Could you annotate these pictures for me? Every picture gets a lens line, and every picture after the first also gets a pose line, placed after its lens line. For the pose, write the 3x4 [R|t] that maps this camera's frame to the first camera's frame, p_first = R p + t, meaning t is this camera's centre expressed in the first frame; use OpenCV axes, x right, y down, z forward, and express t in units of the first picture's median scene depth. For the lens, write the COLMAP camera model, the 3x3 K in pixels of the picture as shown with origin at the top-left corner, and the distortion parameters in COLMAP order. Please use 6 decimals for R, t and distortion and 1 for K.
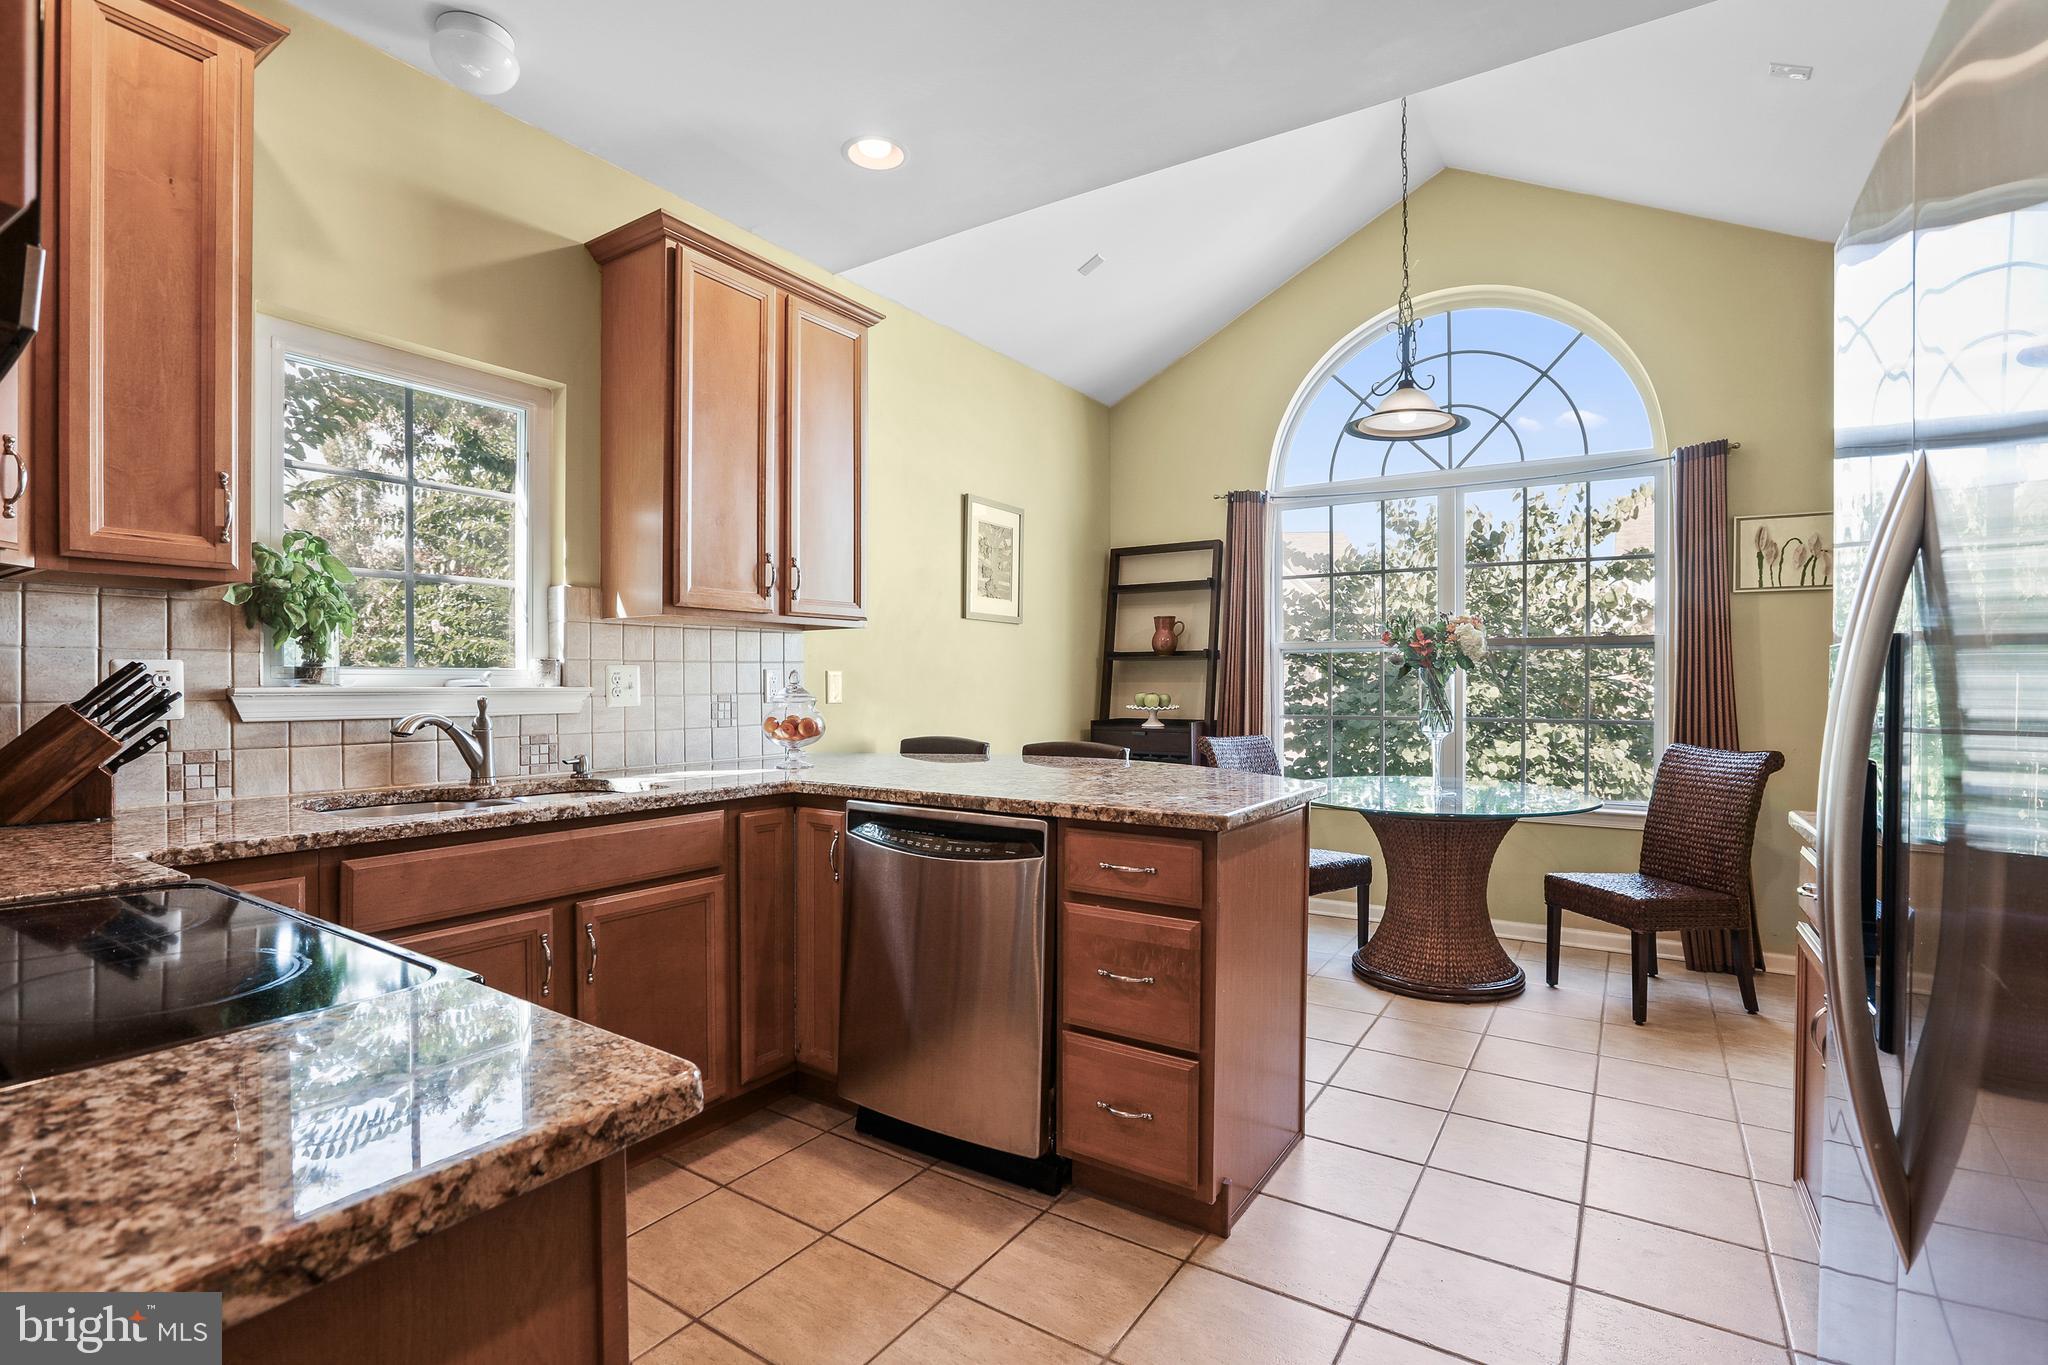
lens RADIAL K [[950.8, 0, 1024.0], [0, 950.8, 682.5], [0, 0, 1]] dist [-0.048421, 0.016733]
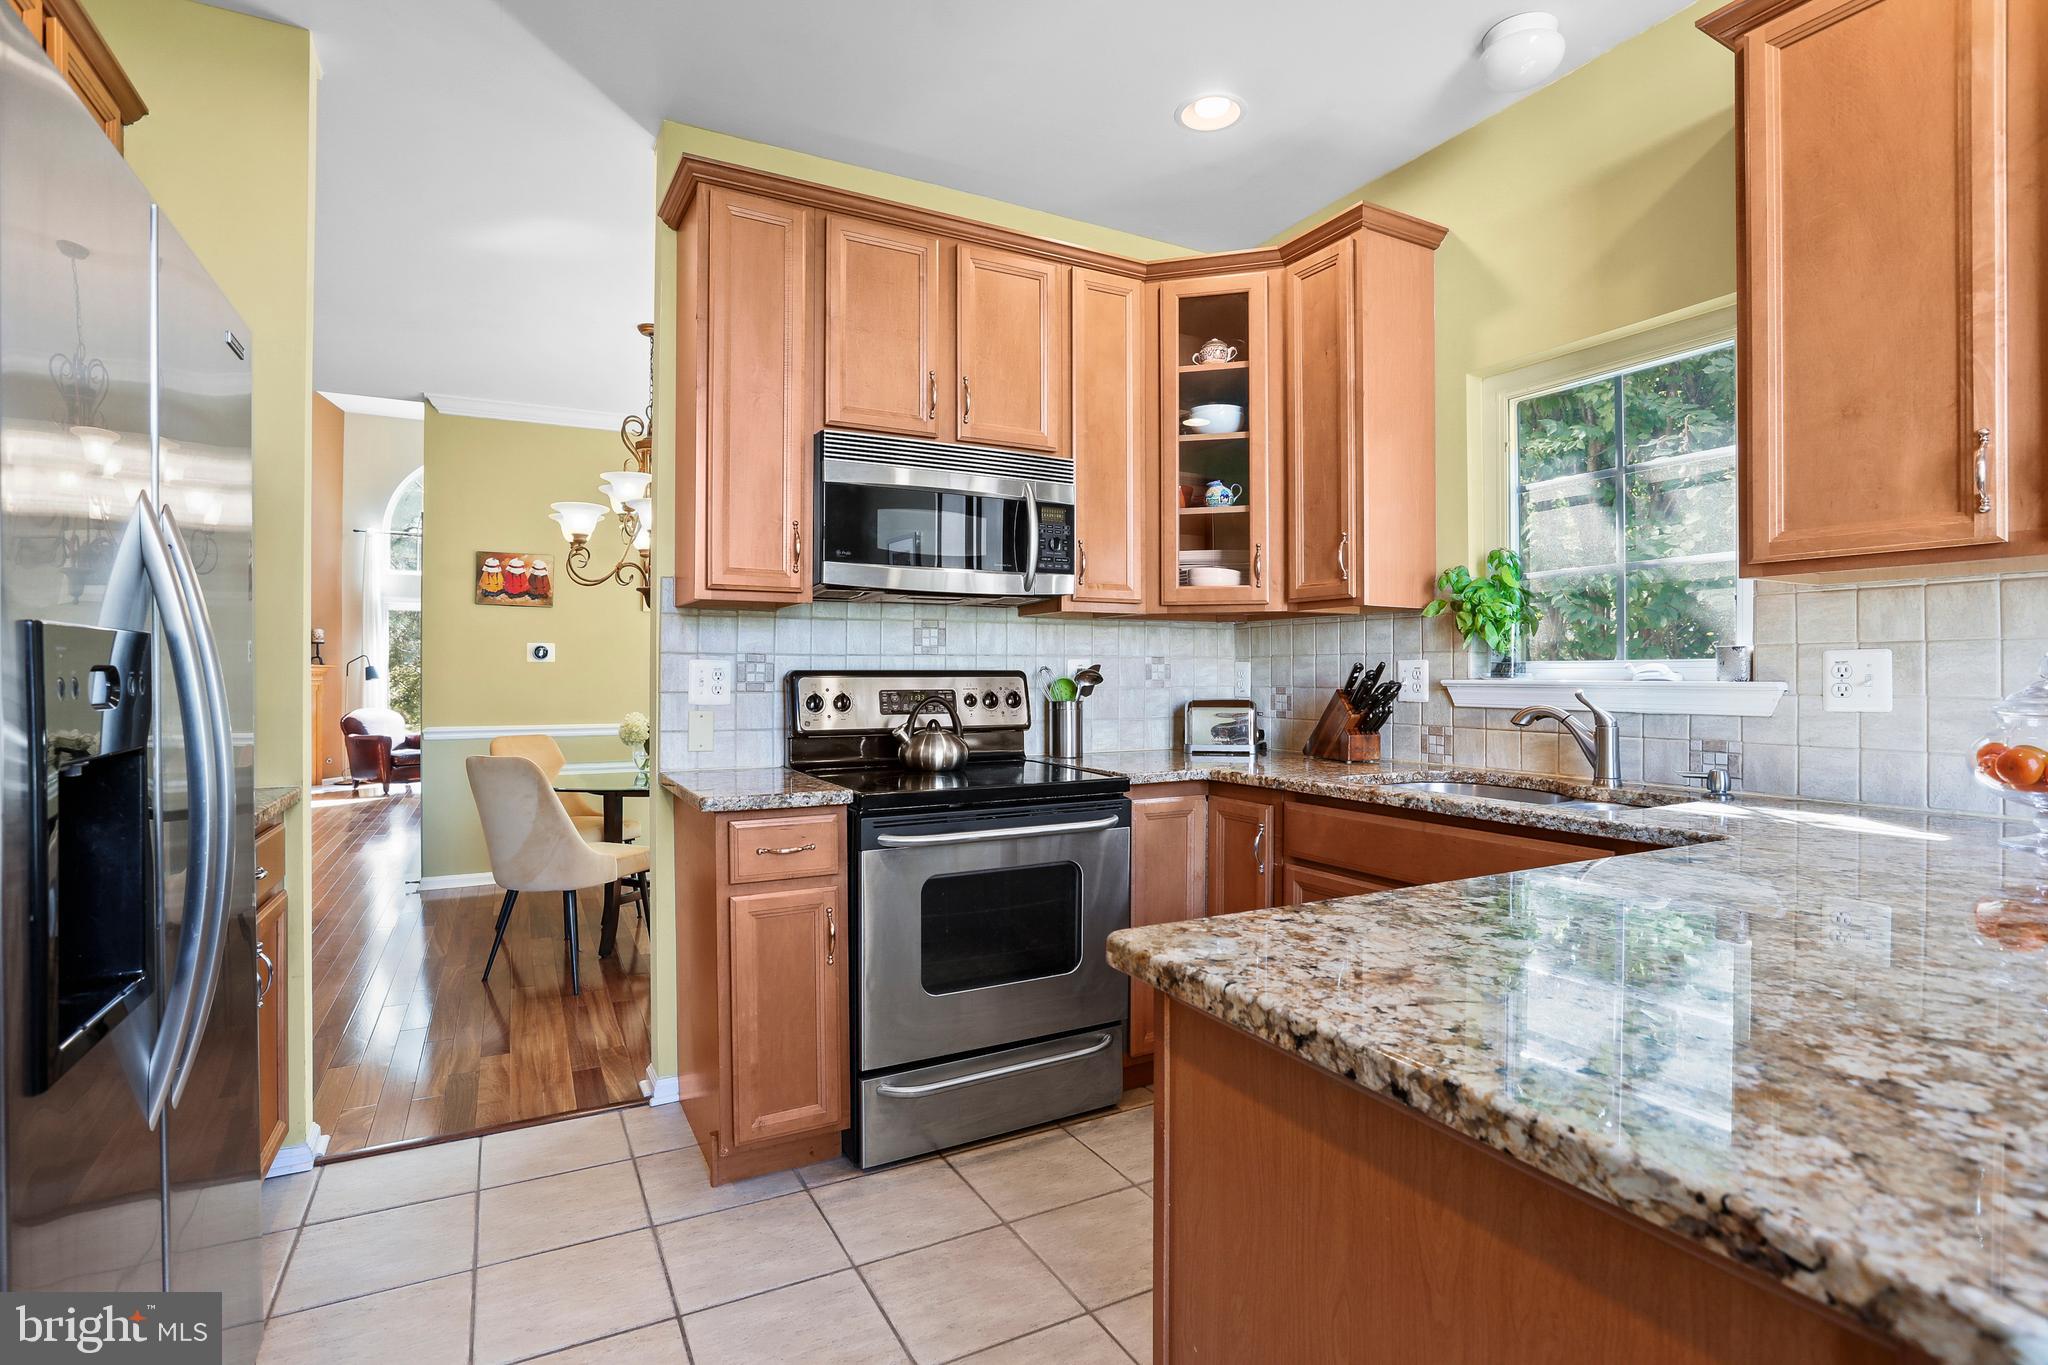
lens RADIAL K [[988.0, 0, 1021.7], [0, 988.0, 677.0], [0, 0, 1]] dist [-0.048340, 0.020178]
pose [[-0.482829, 0.000981, -0.875714, 0.550732], [0.000363, 1.000000, 0.000921, 0.000110], [0.875714, 0.000127, -0.482829, 0.961421]]
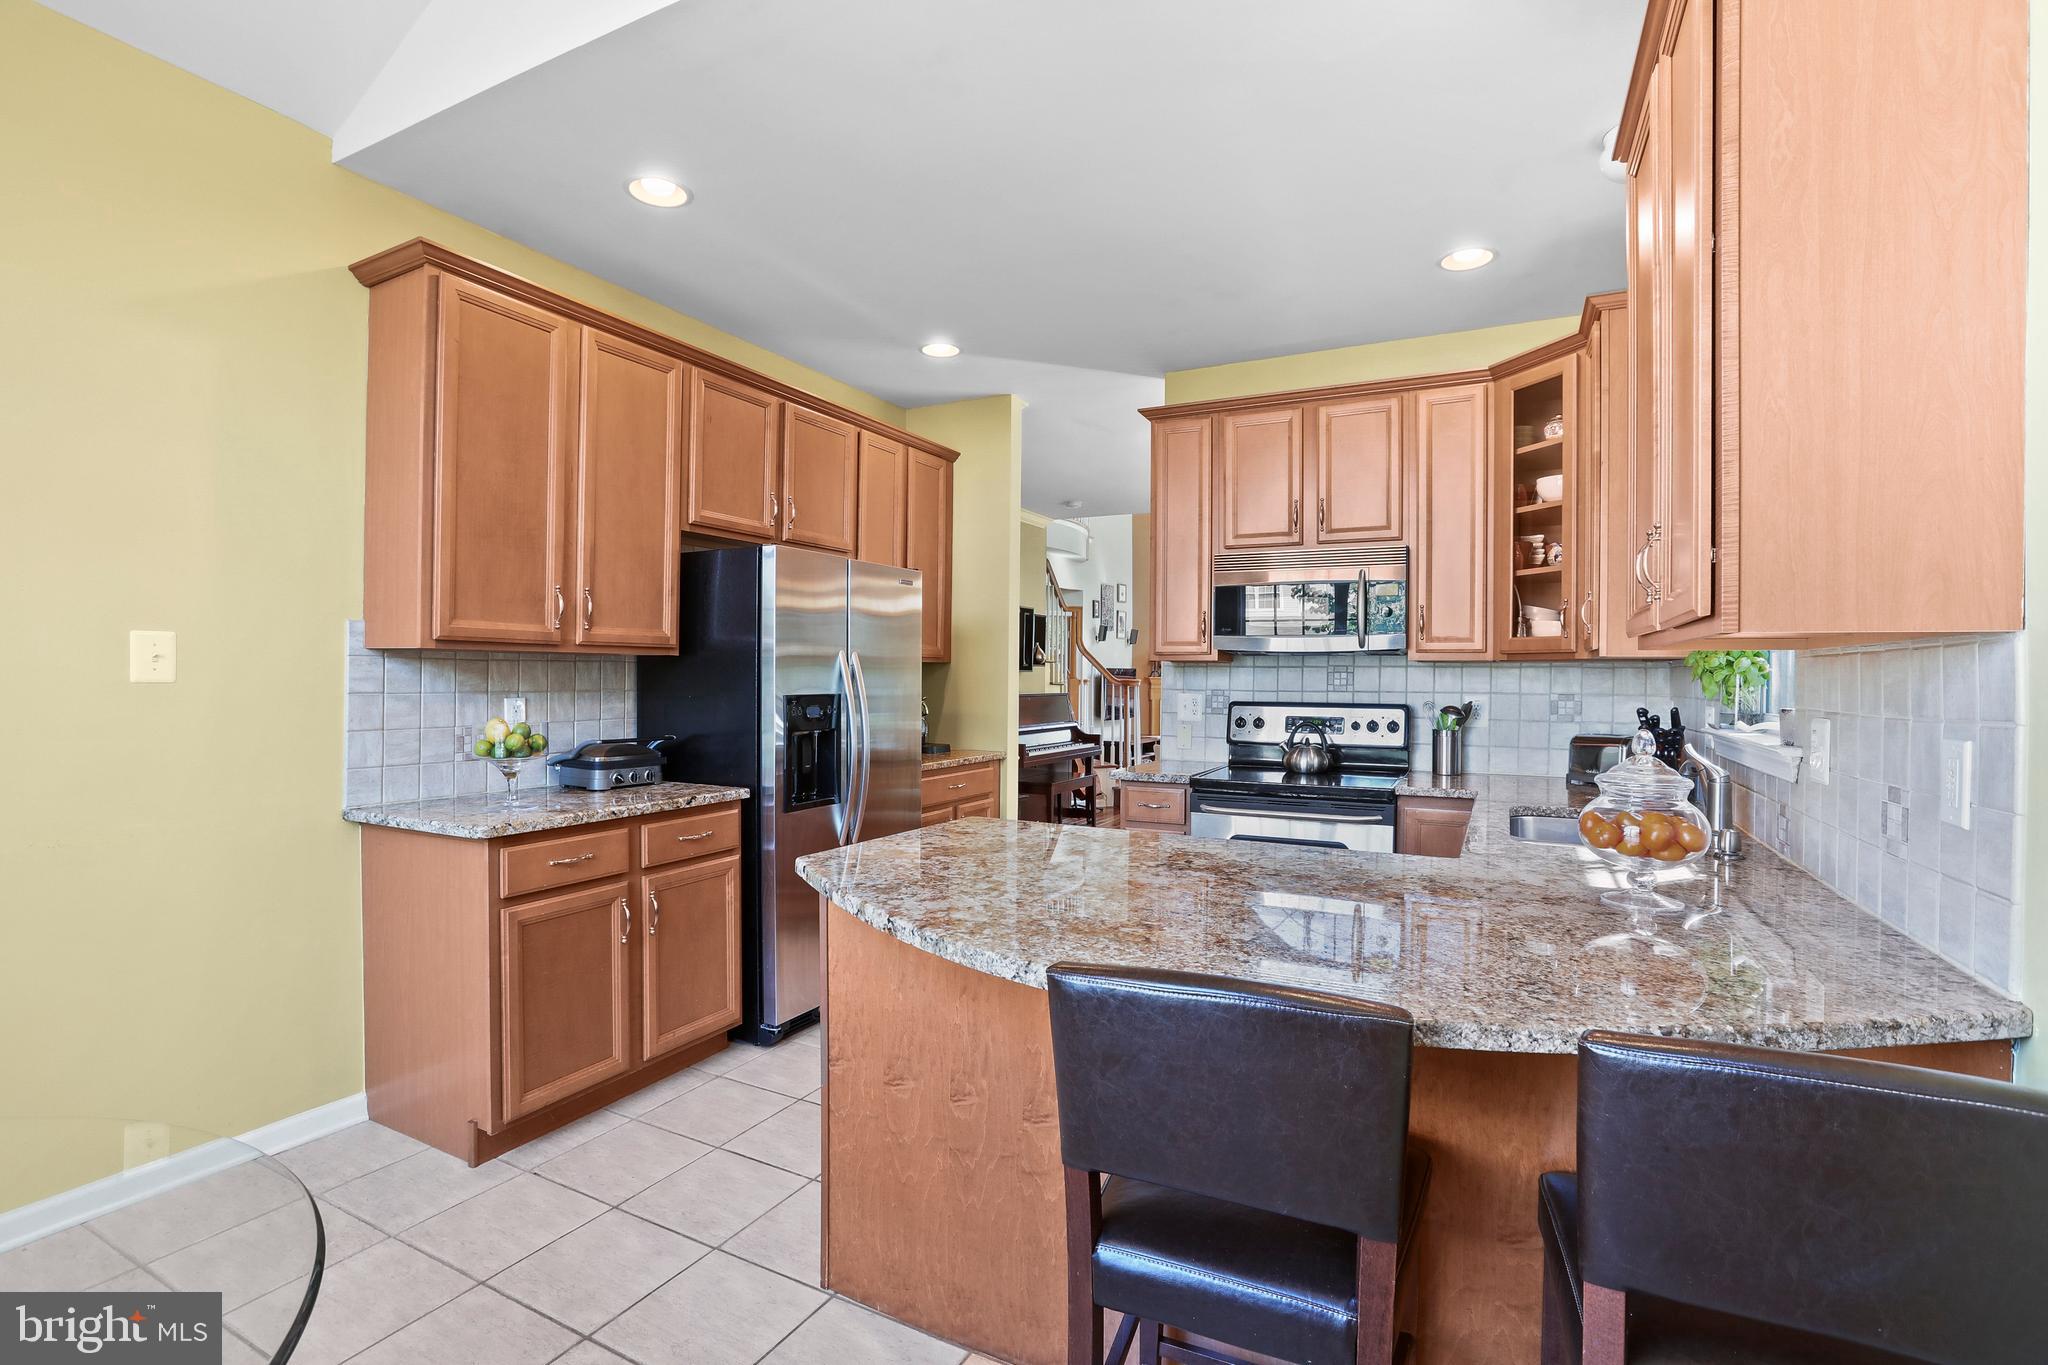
lens RADIAL K [[950.8, 0, 1024.0], [0, 950.8, 682.5], [0, 0, 1]] dist [-0.048421, 0.016733]
pose [[-0.995082, -0.007328, -0.098778, 0.215828], [-0.008127, 0.999937, 0.007691, -0.052154], [0.098716, 0.008456, -0.995080, 1.877532]]
